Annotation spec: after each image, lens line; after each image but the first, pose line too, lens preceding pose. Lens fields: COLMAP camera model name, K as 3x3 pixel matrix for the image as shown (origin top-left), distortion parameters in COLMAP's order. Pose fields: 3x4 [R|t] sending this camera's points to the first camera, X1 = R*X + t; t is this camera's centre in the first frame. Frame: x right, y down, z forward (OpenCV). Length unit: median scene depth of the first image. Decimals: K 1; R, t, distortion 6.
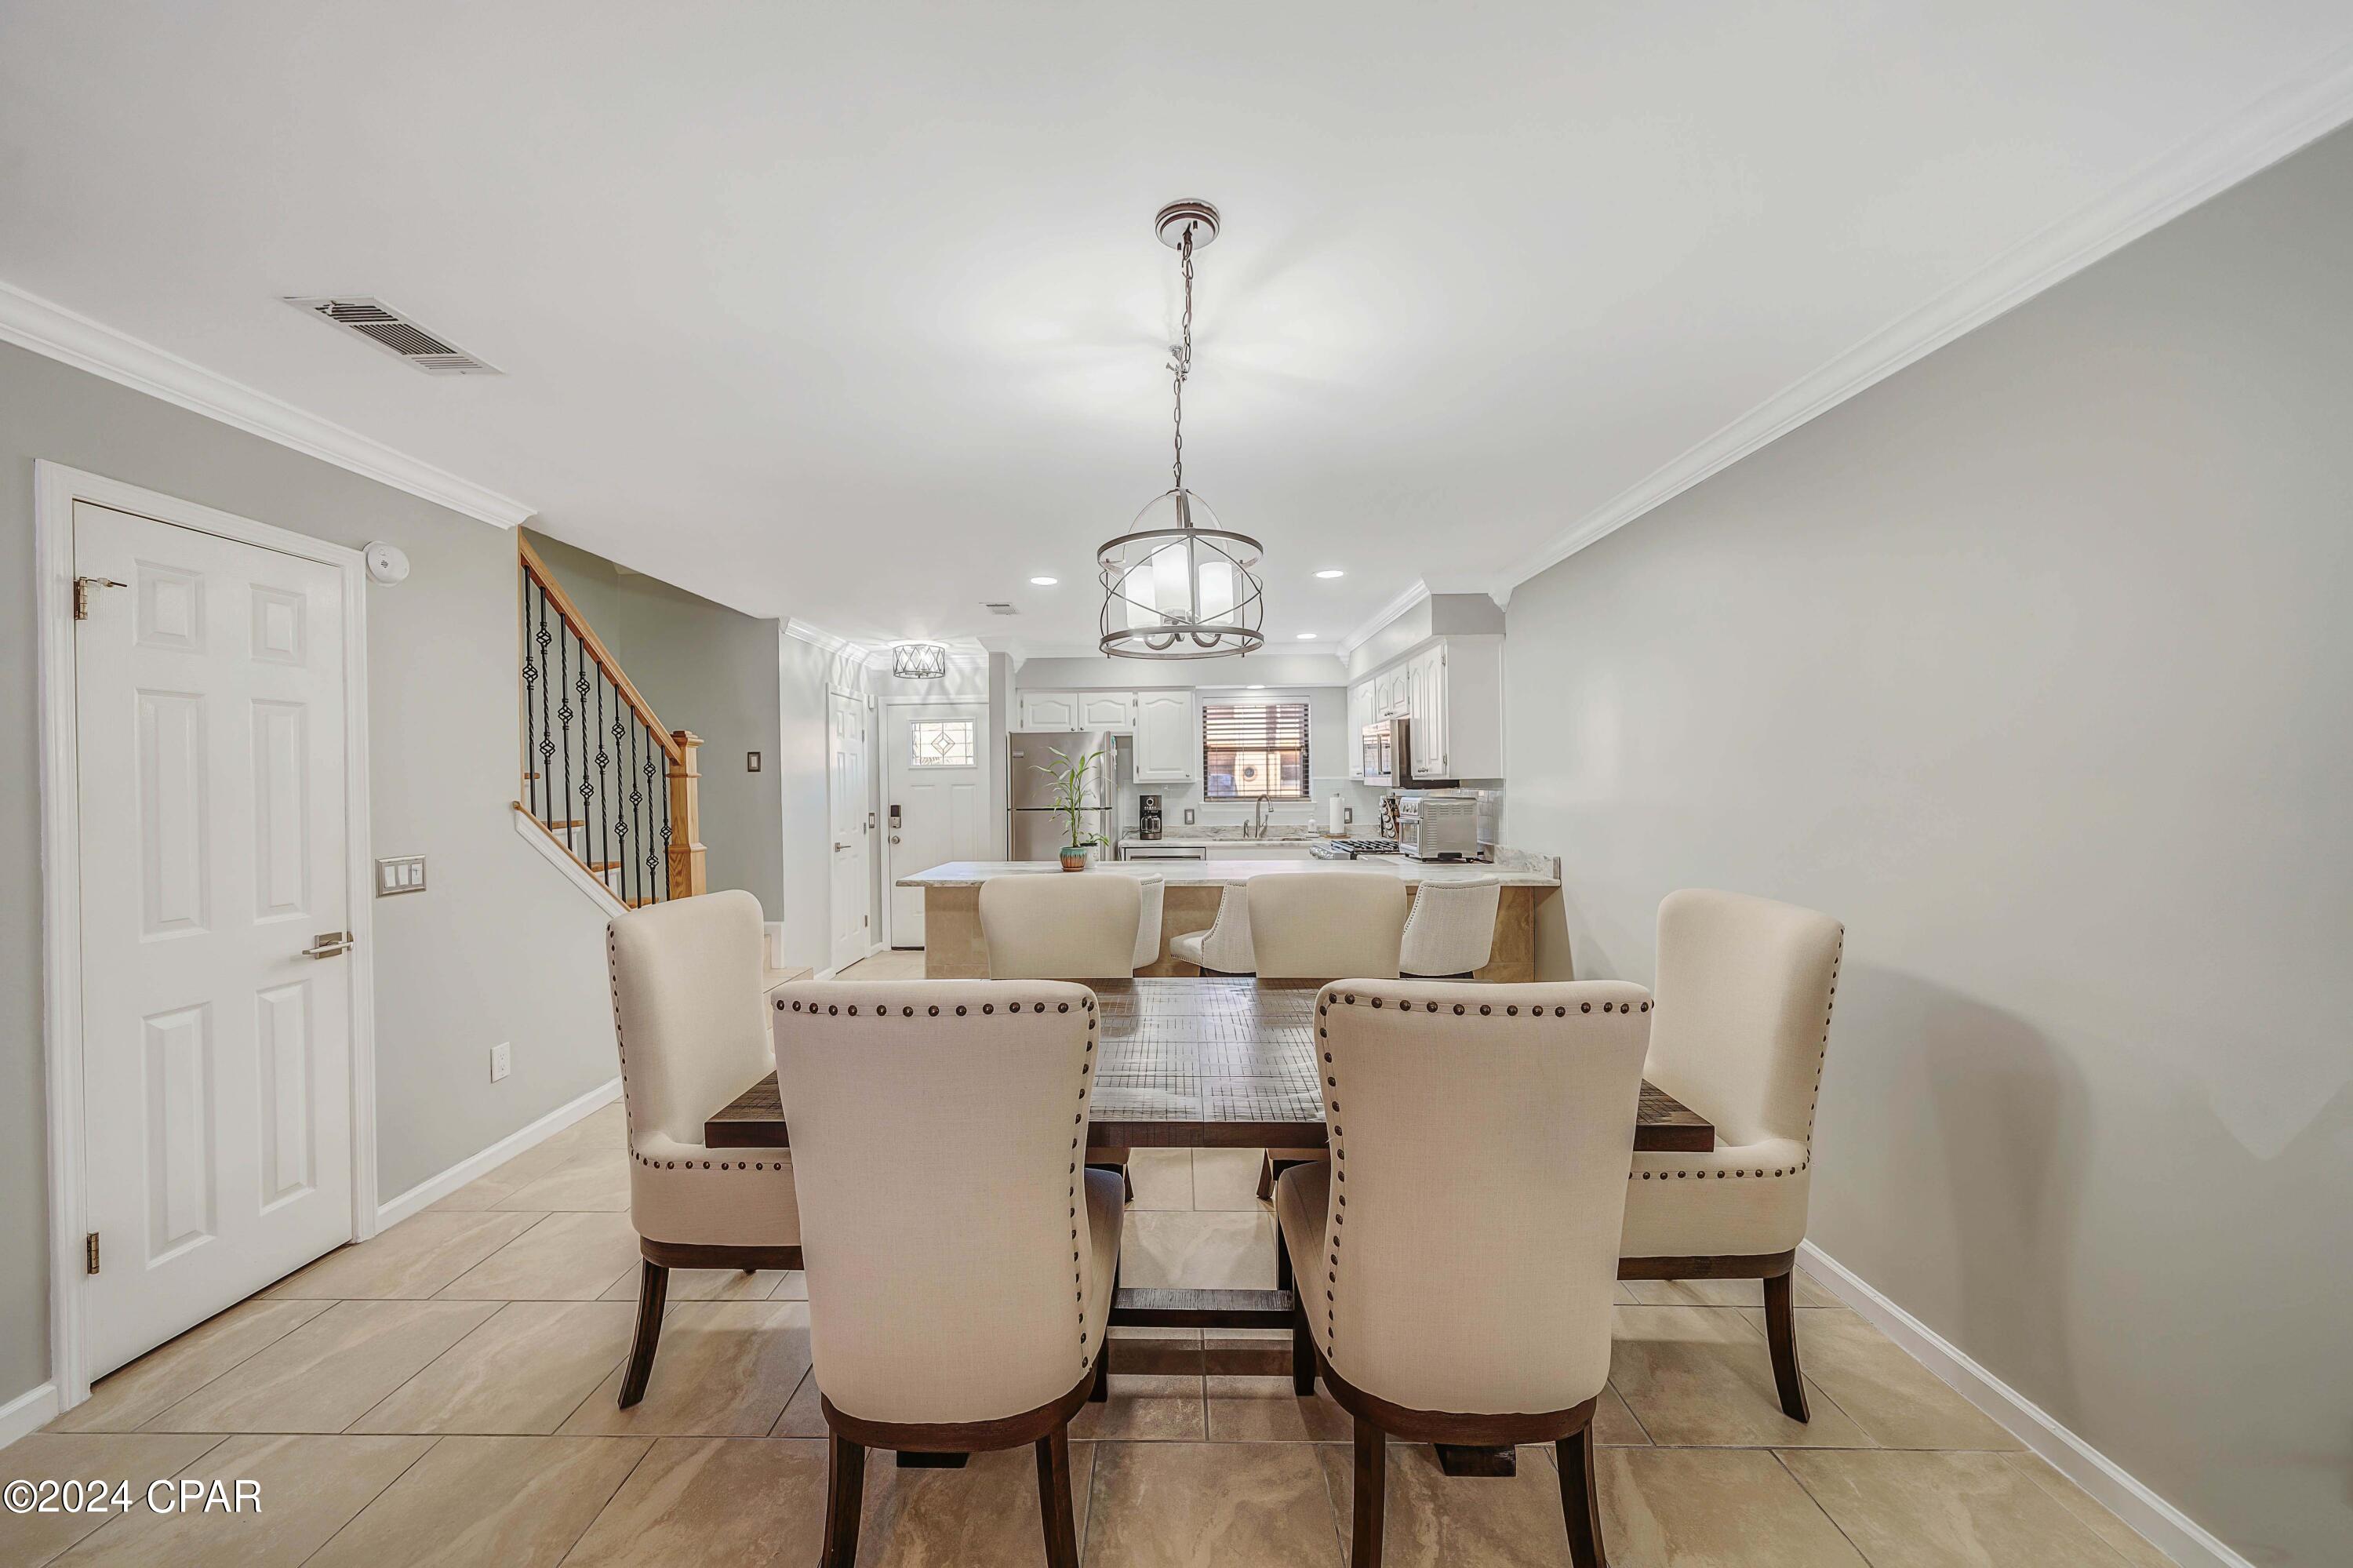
lens RADIAL K [[829.7, 0, 1169.6], [0, 829.7, 784.0], [0, 0, 1]] dist [-0.007395, 0.000592]
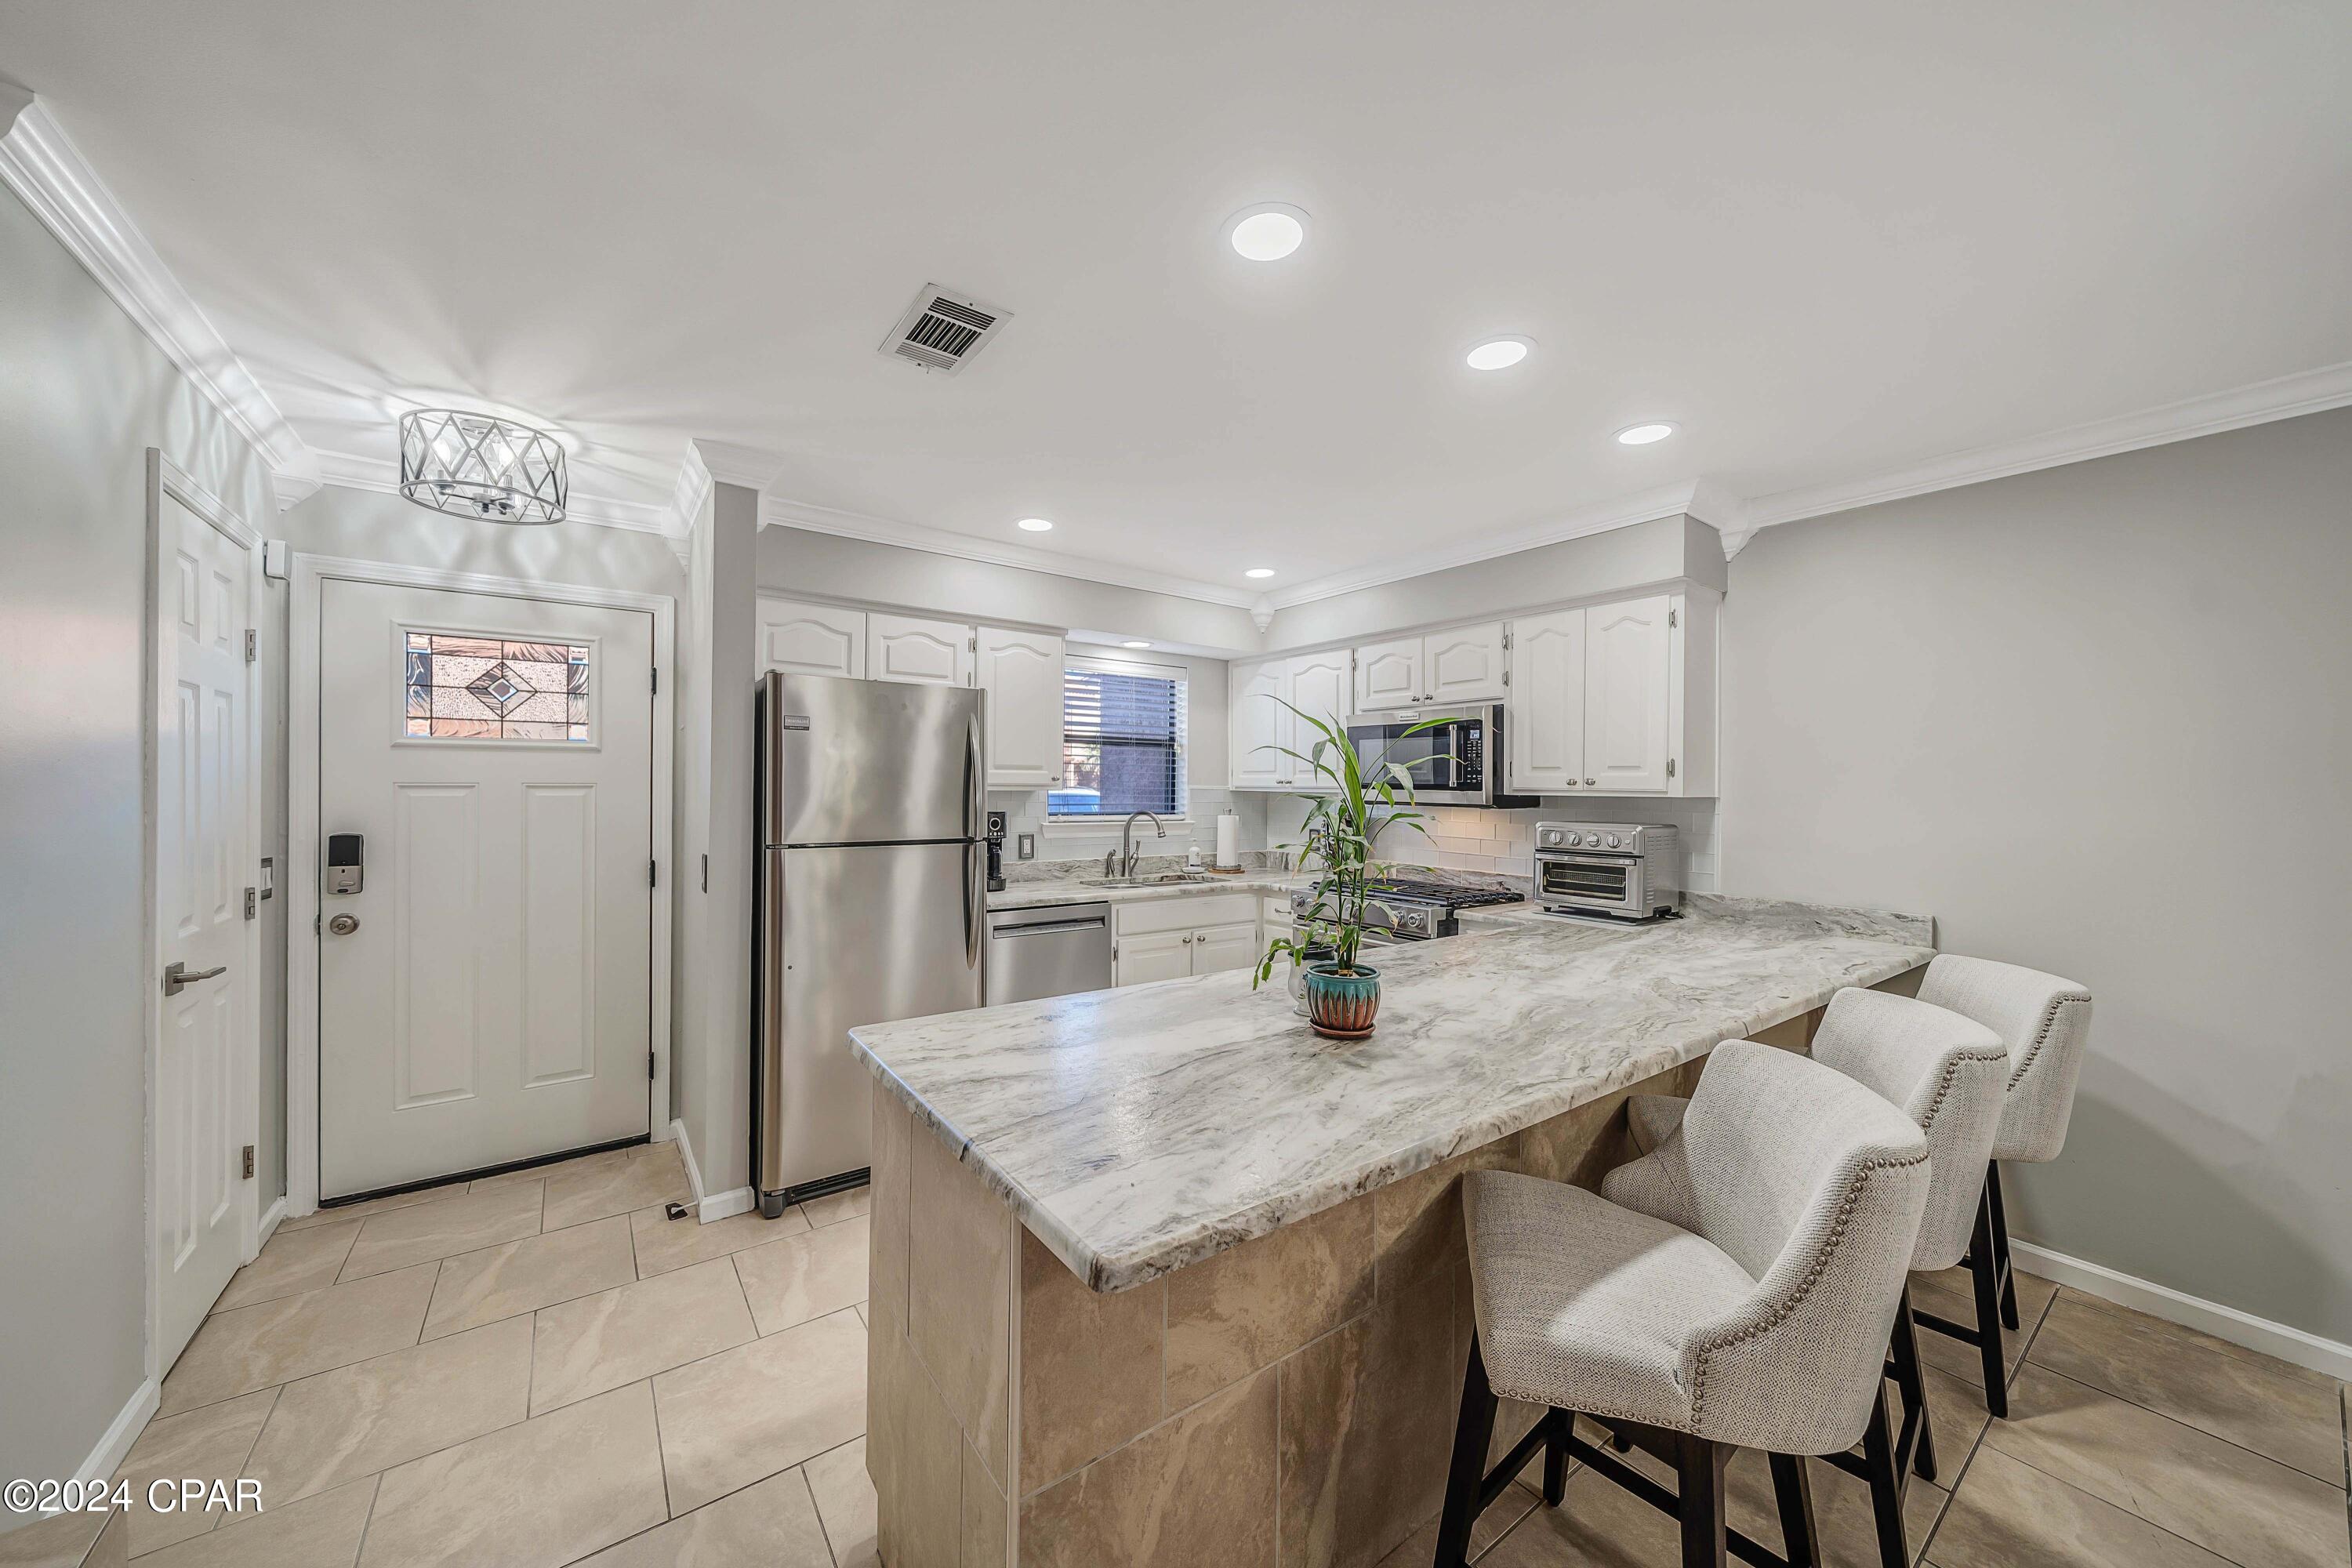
lens RADIAL K [[829.3, 0, 1181.9], [0, 829.3, 786.6], [0, 0, 1]] dist [-0.007395, 0.000592]
pose [[0.802687, 0.018598, 0.596110, -0.248808], [-0.018389, 0.999810, -0.006431, -0.002515], [-0.596117, -0.005800, 0.802877, 0.458854]]
